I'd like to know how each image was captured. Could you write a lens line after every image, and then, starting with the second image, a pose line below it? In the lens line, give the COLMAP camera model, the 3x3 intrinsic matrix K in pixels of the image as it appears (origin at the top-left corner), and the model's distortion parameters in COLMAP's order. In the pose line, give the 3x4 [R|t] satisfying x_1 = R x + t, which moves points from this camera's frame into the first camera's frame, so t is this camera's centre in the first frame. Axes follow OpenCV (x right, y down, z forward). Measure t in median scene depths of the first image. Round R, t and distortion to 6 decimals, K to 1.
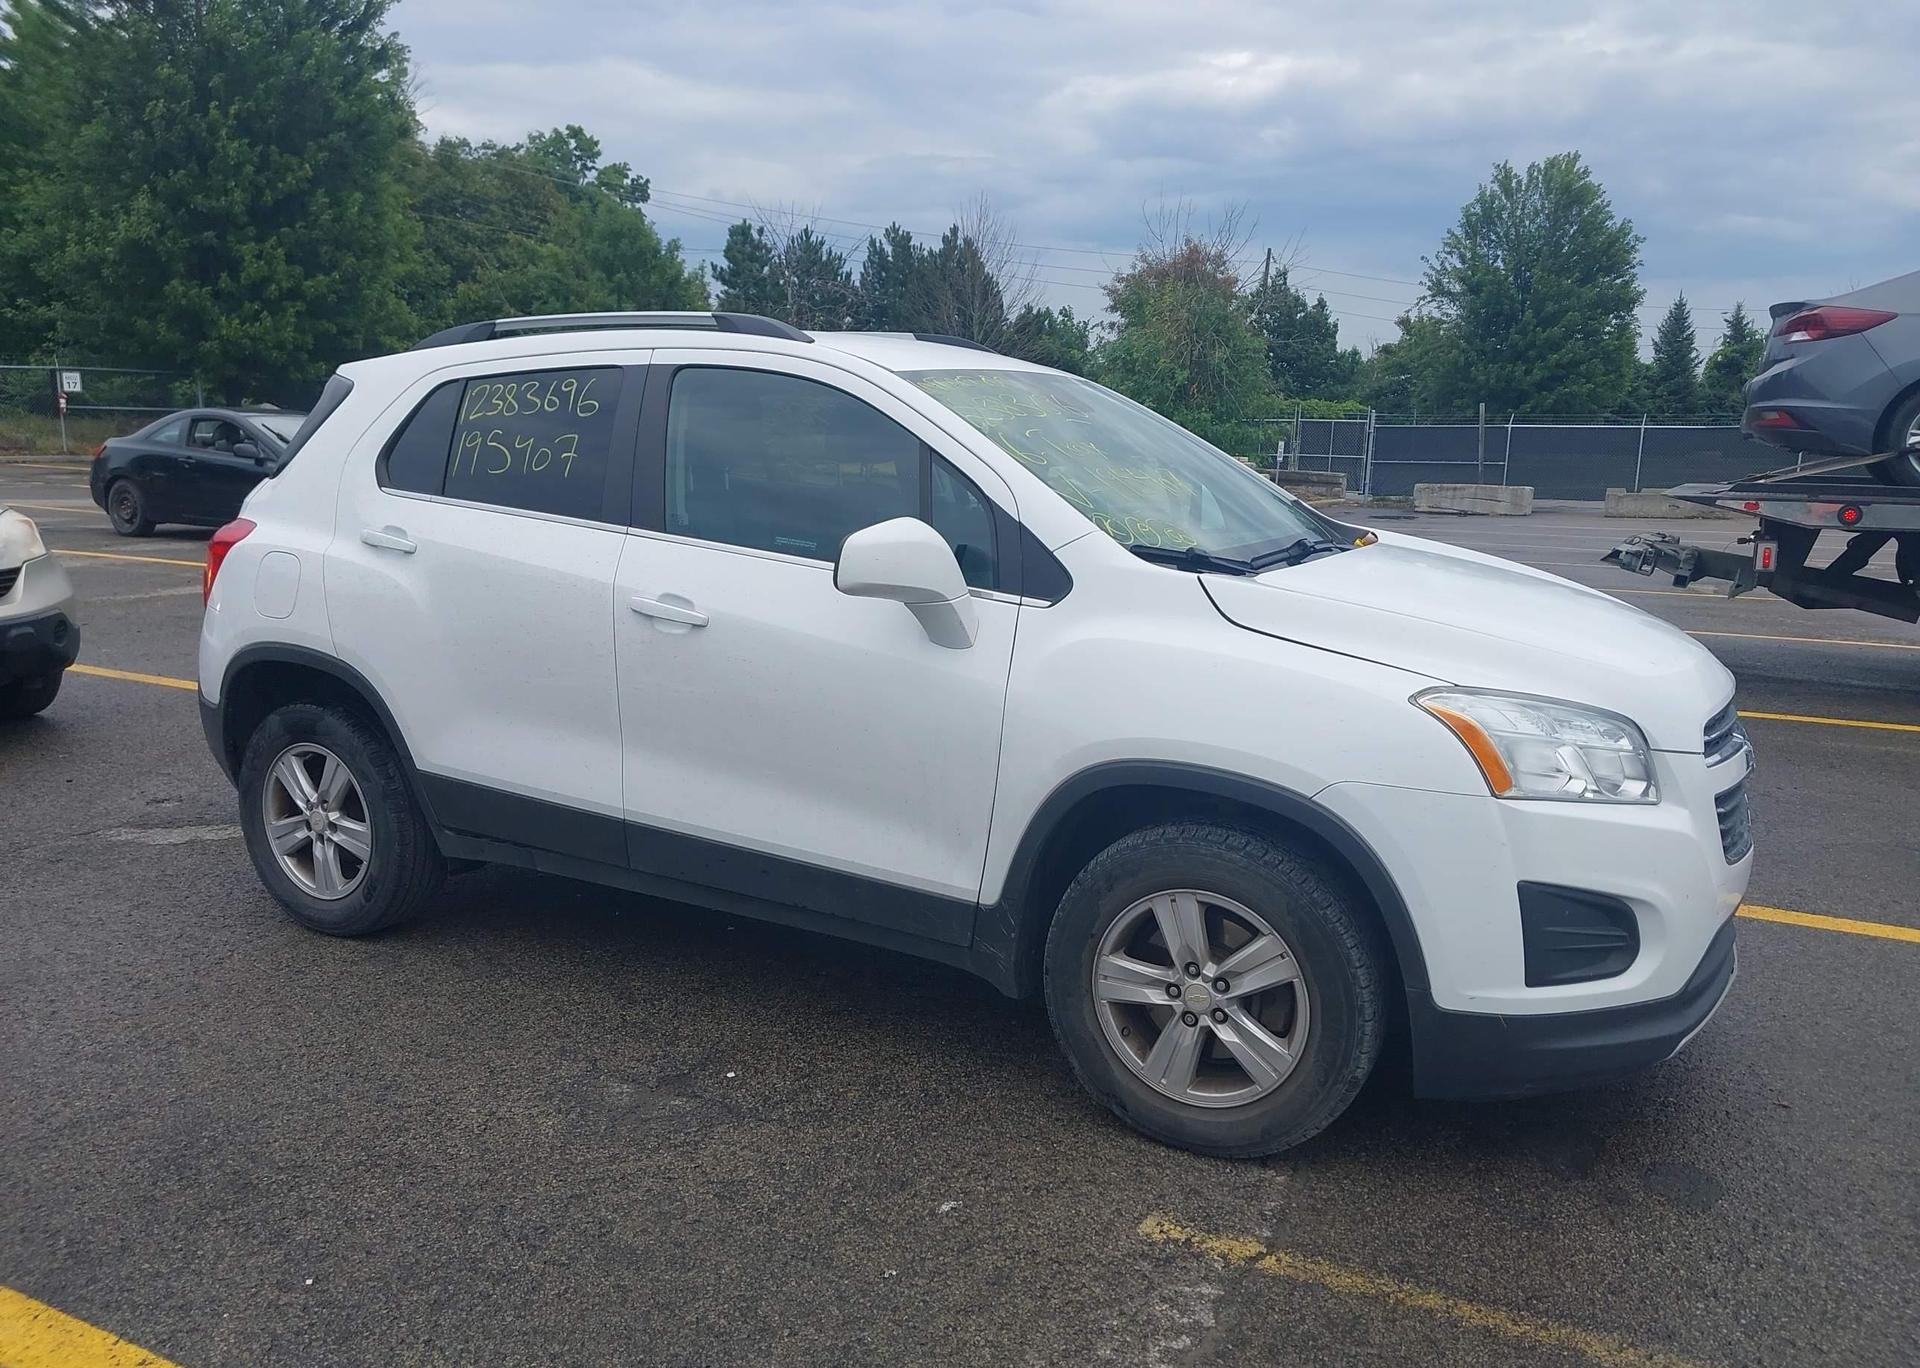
lens RADIAL K [[1515.2, 0, 976.9], [0, 1515.2, 687.9], [0, 0, 1]] dist [0.032069, -0.036543]
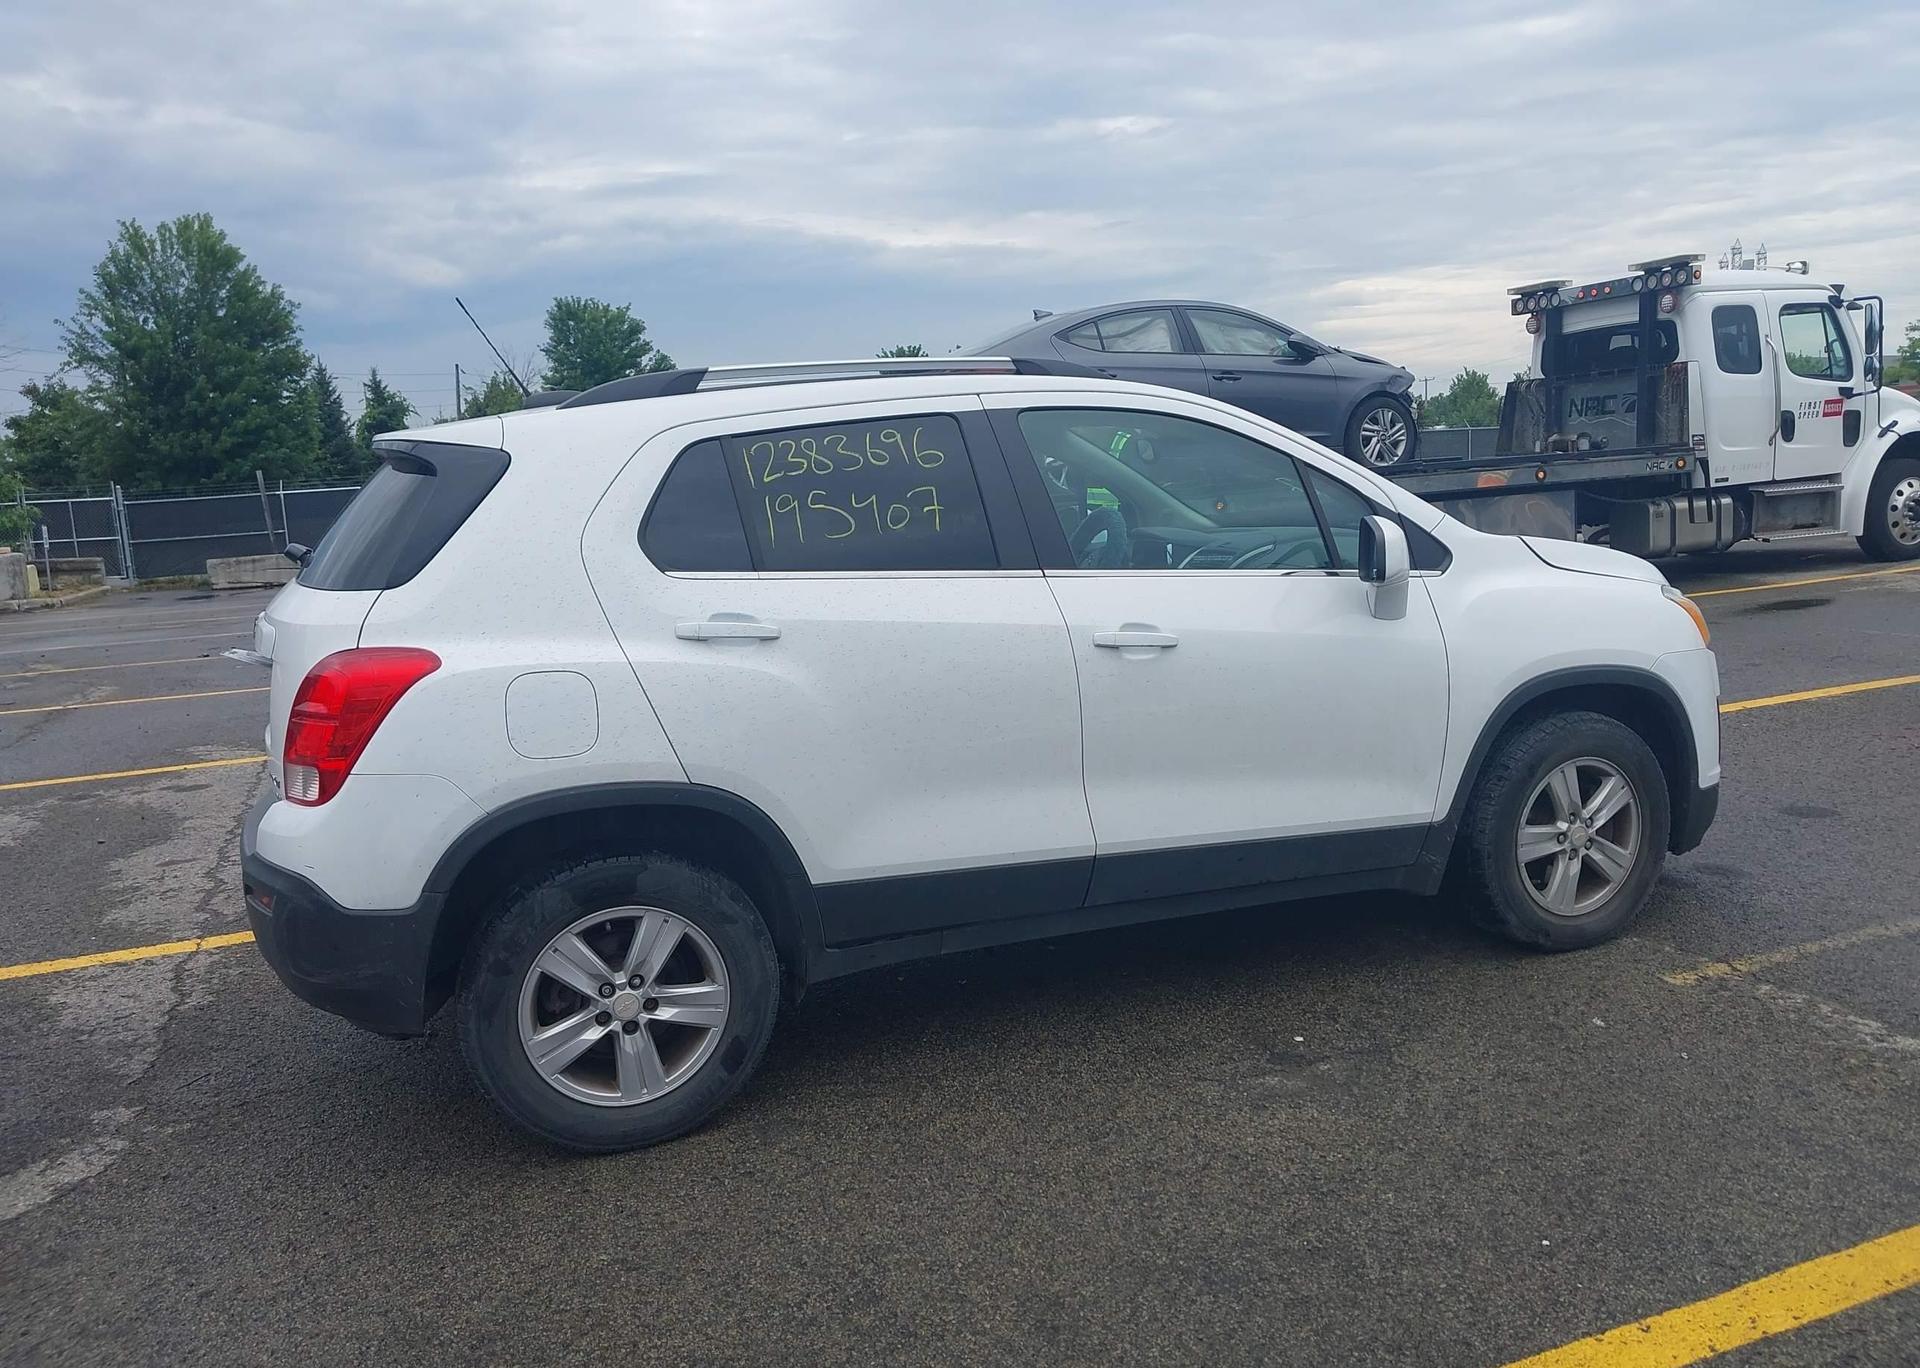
lens RADIAL K [[1521.5, 0, 976.6], [0, 1521.5, 664.1], [0, 0, 1]] dist [0.080828, -0.137570]
pose [[0.643580, -0.153691, 0.749789, -0.889519], [0.196847, 0.979915, 0.031898, -0.074673], [-0.739632, 0.127064, 0.660907, 0.329770]]
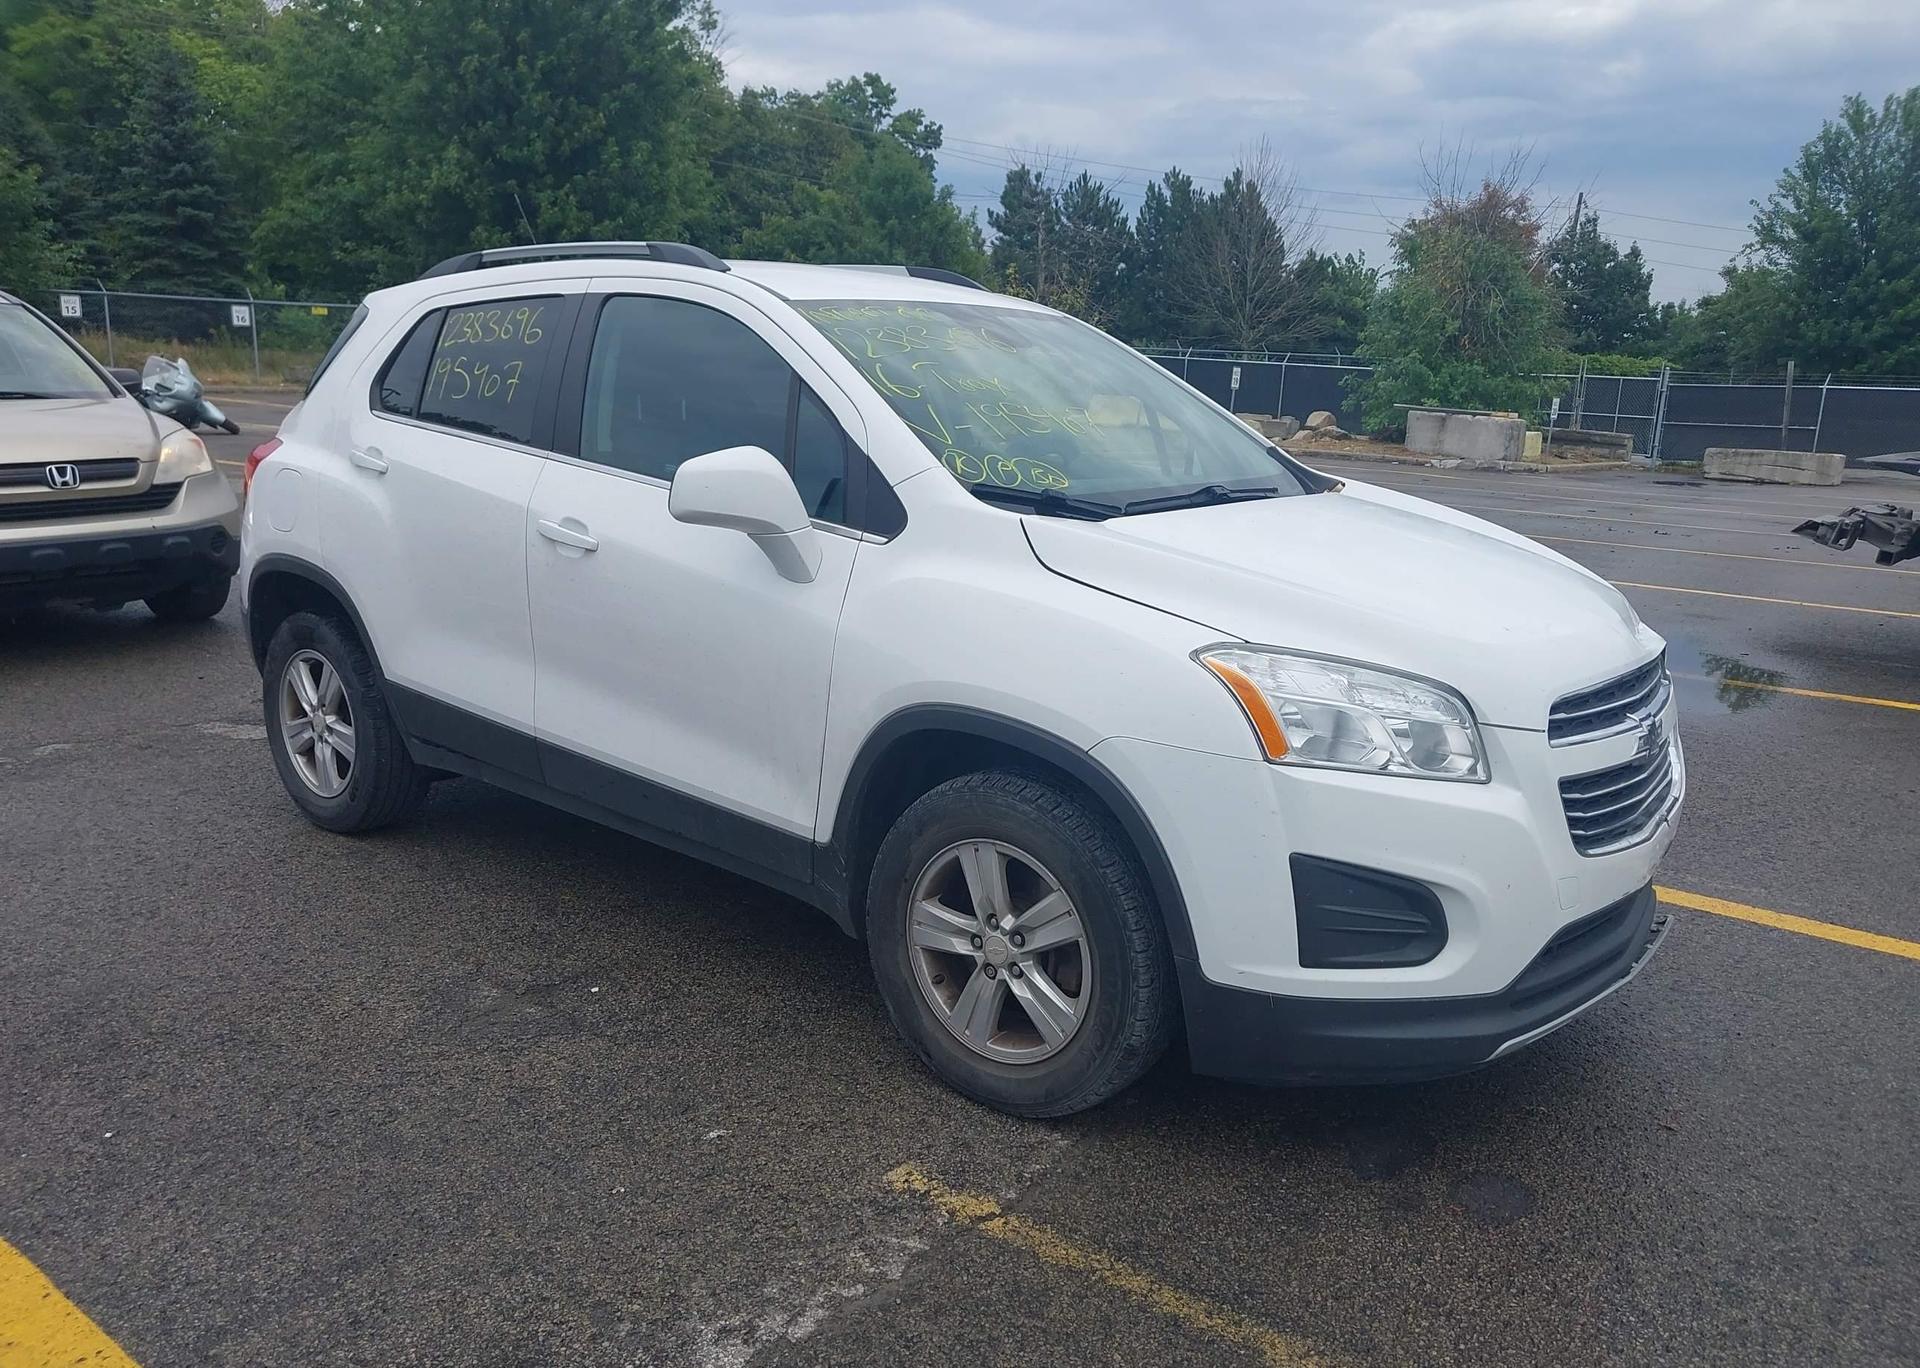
lens RADIAL K [[1519.0, 0, 976.0], [0, 1519.0, 689.4], [0, 0, 1]] dist [0.029478, -0.037110]
pose [[0.981827, 0.055970, -0.181336, 0.215717], [-0.050091, 0.998065, 0.036841, 0.001242], [0.183047, -0.027088, 0.982731, 0.033295]]
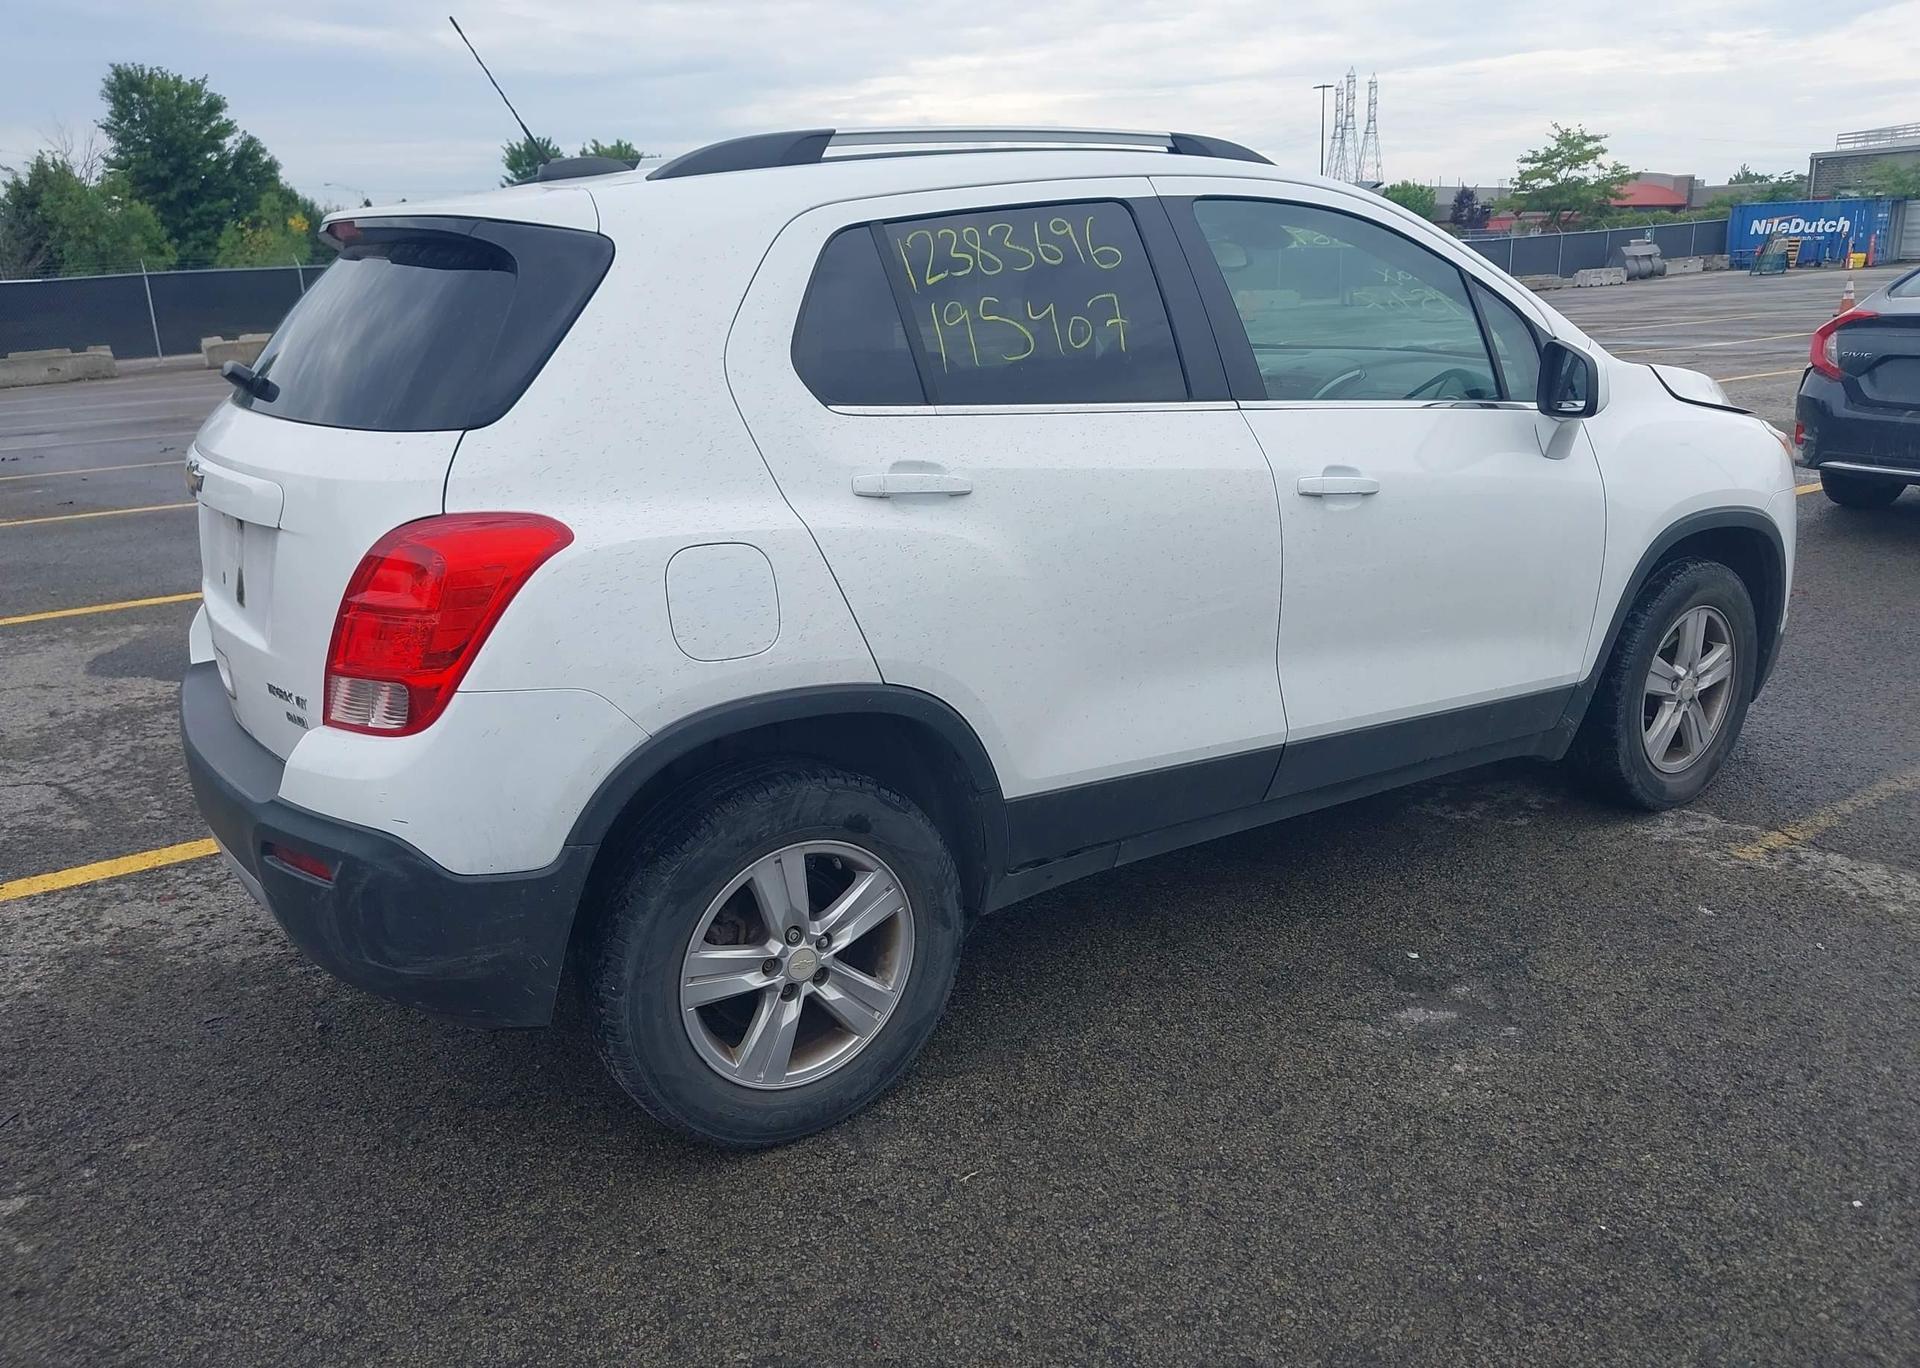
lens RADIAL K [[1537.0, 0, 960.0], [0, 1537.0, 684.0], [0, 0, 1]] dist [-0.005962, -0.001672]
pose [[0.456193, -0.270402, 0.847803, -0.906258], [0.192306, 0.960160, 0.202759, -0.135958], [-0.868853, 0.070540, 0.490019, 0.642117]]
